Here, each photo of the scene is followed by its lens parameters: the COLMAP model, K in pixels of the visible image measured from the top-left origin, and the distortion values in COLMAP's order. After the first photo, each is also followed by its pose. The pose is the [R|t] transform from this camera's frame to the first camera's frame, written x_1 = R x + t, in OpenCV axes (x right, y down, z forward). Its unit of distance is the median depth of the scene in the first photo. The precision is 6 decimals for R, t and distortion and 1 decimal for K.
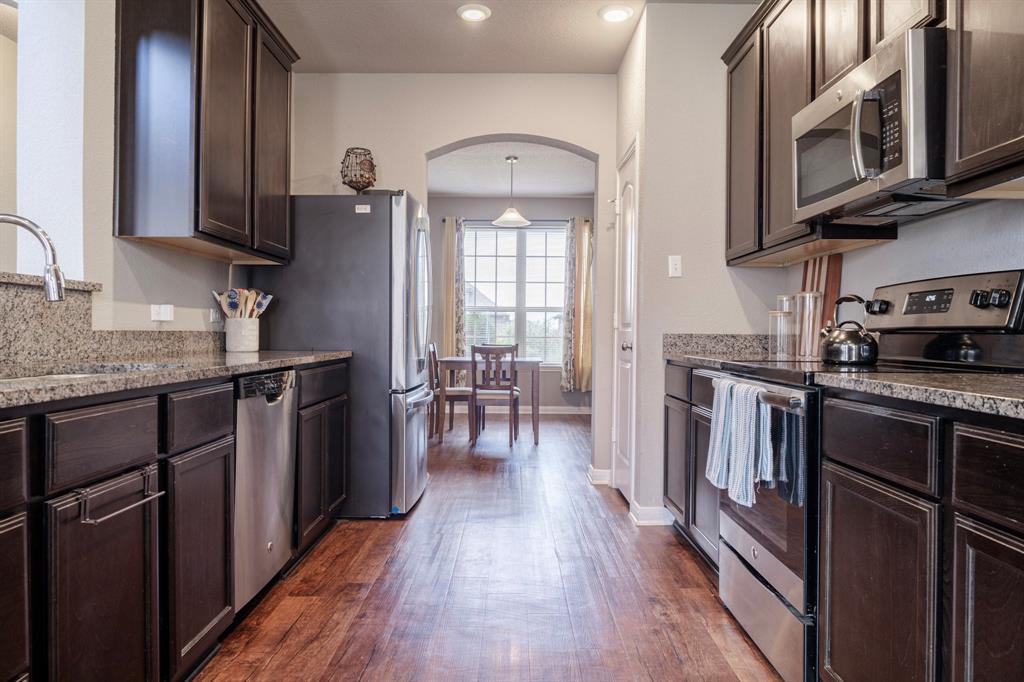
lens RADIAL K [[677.6, 0, 512.7], [0, 677.6, 338.9], [0, 0, 1]] dist [-0.024991, 0.004959]
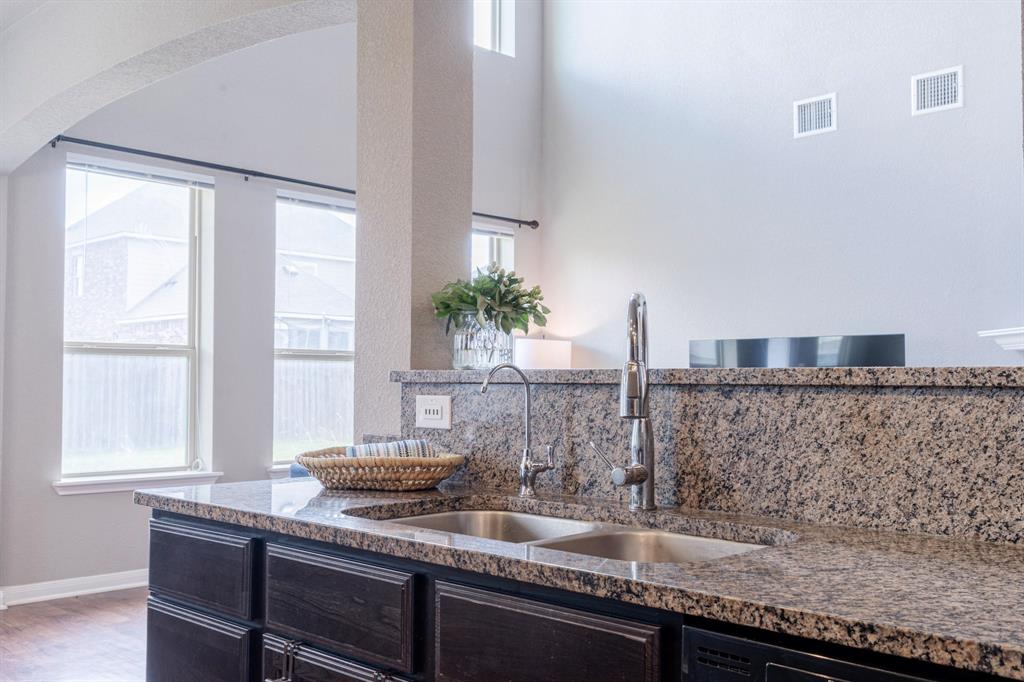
lens RADIAL K [[1036.5, 0, 512.0], [0, 1036.5, 340.6], [0, 0, 1]] dist [0.008980, 0.000000]
pose [[-0.713243, -0.032068, -0.700183, 0.081937], [-0.012686, 0.999380, -0.032848, -0.086249], [0.700802, -0.014546, -0.713208, 1.448331]]
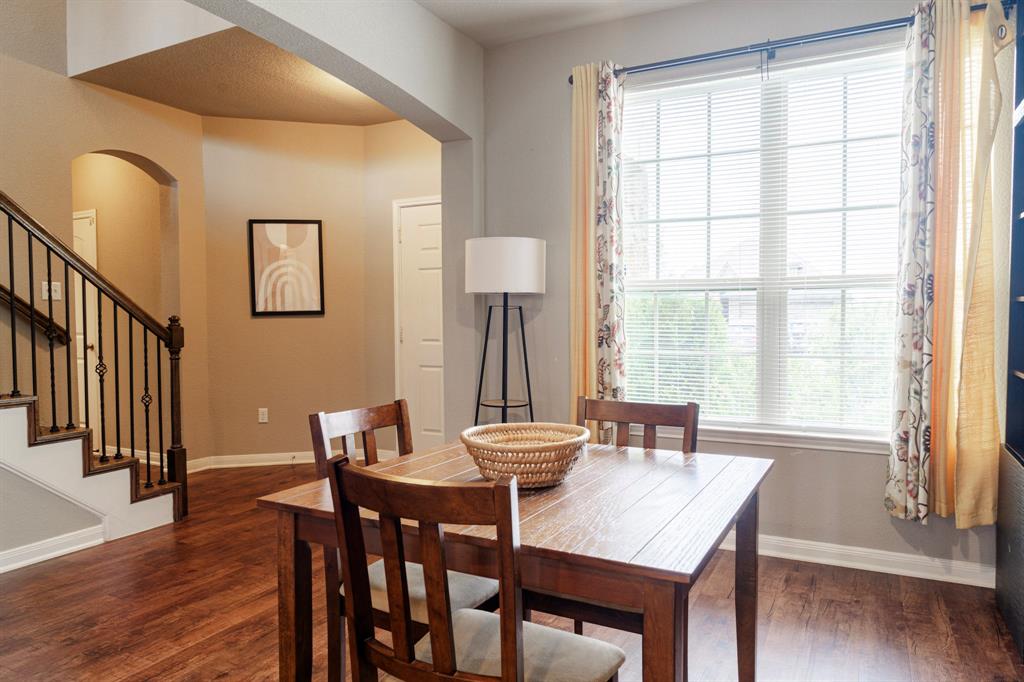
lens RADIAL K [[677.6, 0, 509.1], [0, 677.6, 338.8], [0, 0, 1]] dist [-0.024991, 0.004959]
pose [[0.885423, 0.003193, -0.464775, 0.059915], [0.006304, 0.999802, 0.018880, -0.021292], [0.464744, -0.019647, 0.885227, 0.606900]]
